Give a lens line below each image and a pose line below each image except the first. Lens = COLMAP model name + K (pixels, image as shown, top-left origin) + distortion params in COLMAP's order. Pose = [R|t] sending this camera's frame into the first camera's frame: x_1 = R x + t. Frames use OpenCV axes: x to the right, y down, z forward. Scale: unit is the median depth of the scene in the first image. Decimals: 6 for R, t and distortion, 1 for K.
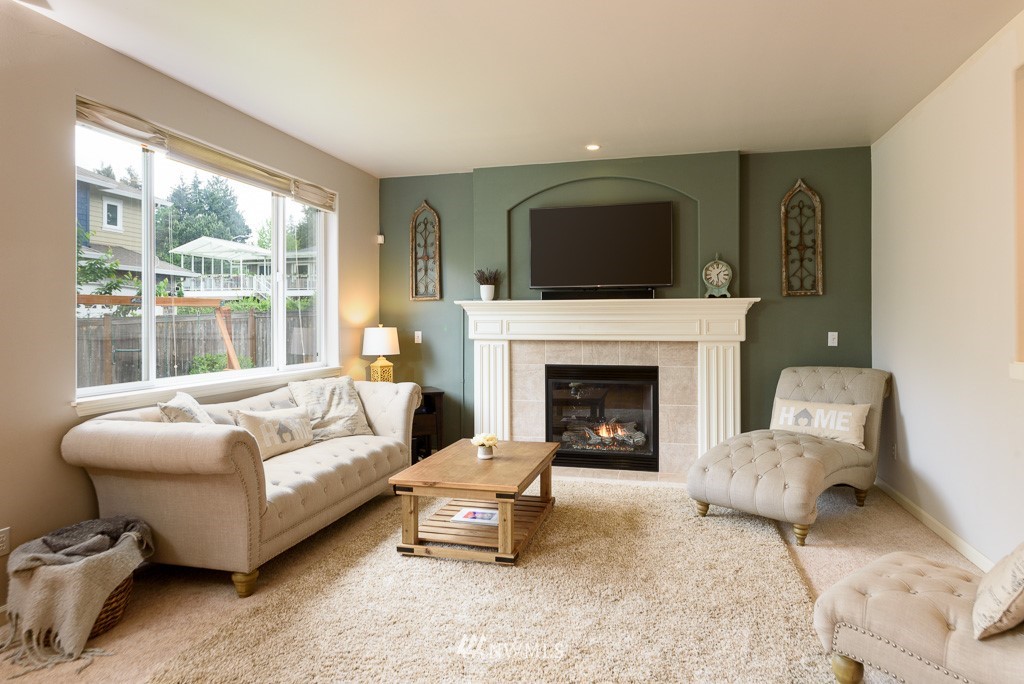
lens RADIAL K [[624.0, 0, 504.7], [0, 624.0, 314.2], [0, 0, 1]] dist [0.002533, -0.007321]
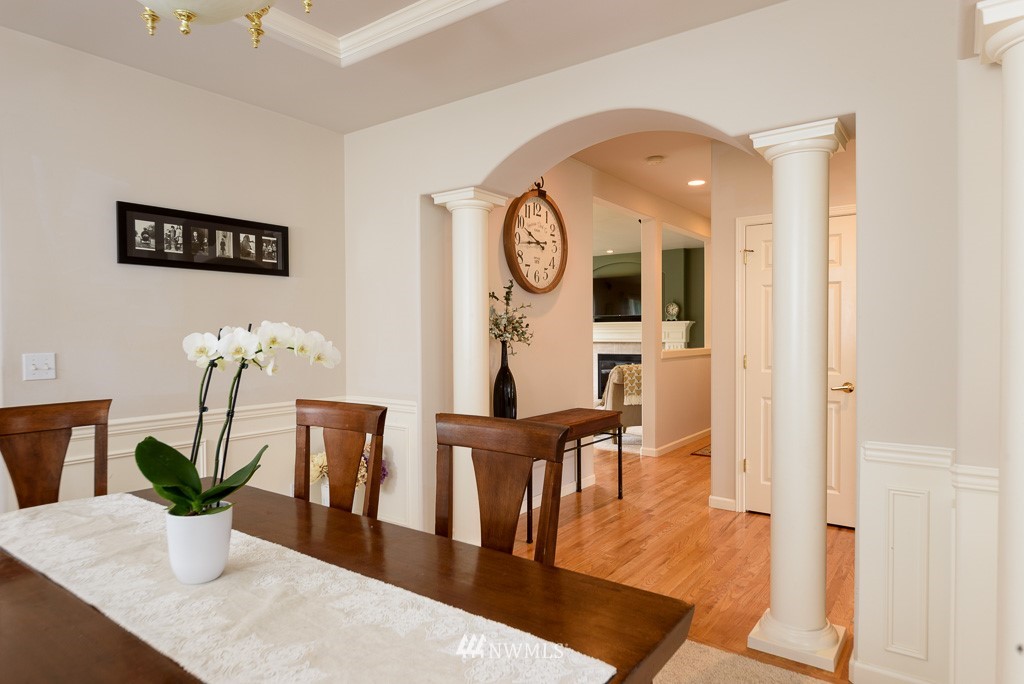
lens RADIAL K [[624.0, 0, 510.2], [0, 624.0, 338.2], [0, 0, 1]] dist [0.002533, -0.007321]
pose [[0.929406, 0.003014, -0.369047, 0.598937], [0.005018, 0.999771, 0.020803, -0.014987], [0.369025, -0.021187, 0.929178, -1.090032]]
